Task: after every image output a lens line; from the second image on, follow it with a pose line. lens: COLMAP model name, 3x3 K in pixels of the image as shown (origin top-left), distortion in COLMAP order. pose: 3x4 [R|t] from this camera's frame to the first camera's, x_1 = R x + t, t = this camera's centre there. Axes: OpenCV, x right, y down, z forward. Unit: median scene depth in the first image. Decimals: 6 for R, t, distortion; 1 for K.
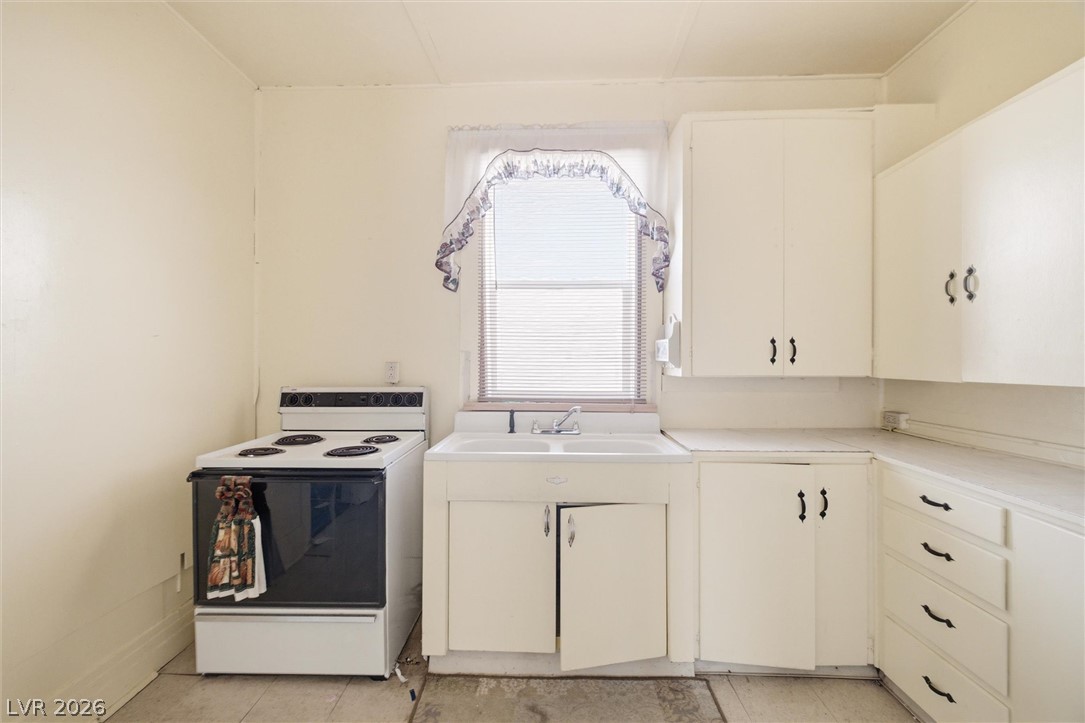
lens RADIAL K [[450.0, 0, 539.1], [0, 450.0, 361.1], [0, 0, 1]] dist [0.007738, -0.000449]
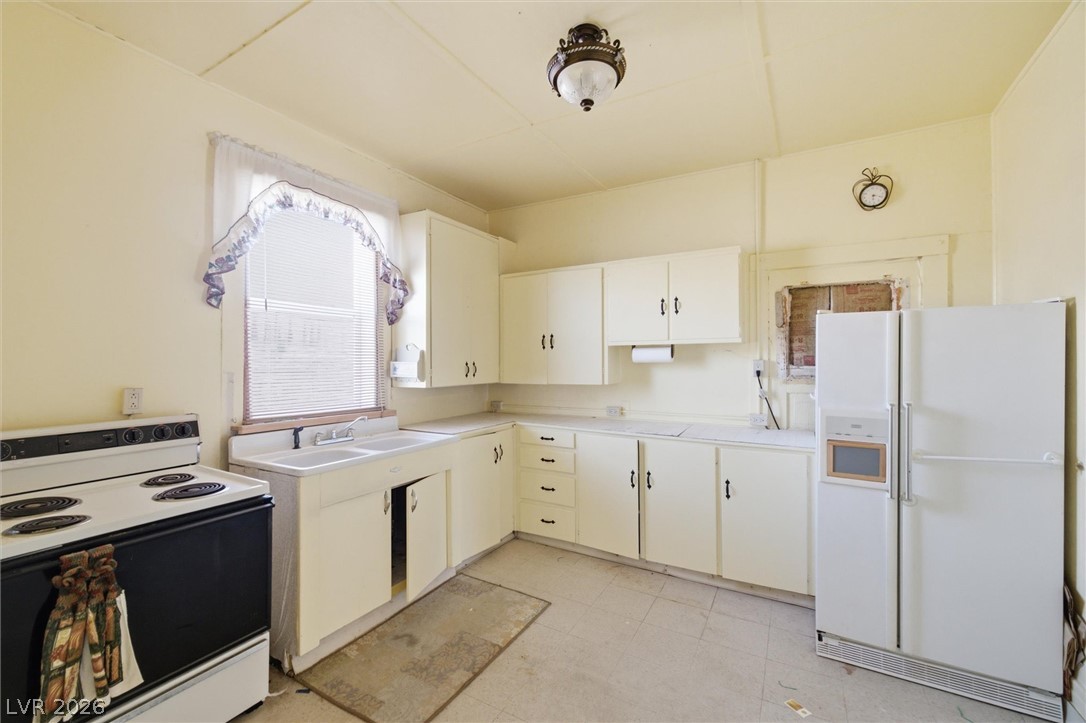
lens RADIAL K [[450.4, 0, 538.5], [0, 450.4, 361.4], [0, 0, 1]] dist [0.007738, -0.000449]
pose [[0.480297, 0.000292, 0.877106, -0.803986], [0.004968, 0.999983, -0.003054, -0.046749], [-0.877092, 0.005824, 0.480287, -0.028207]]
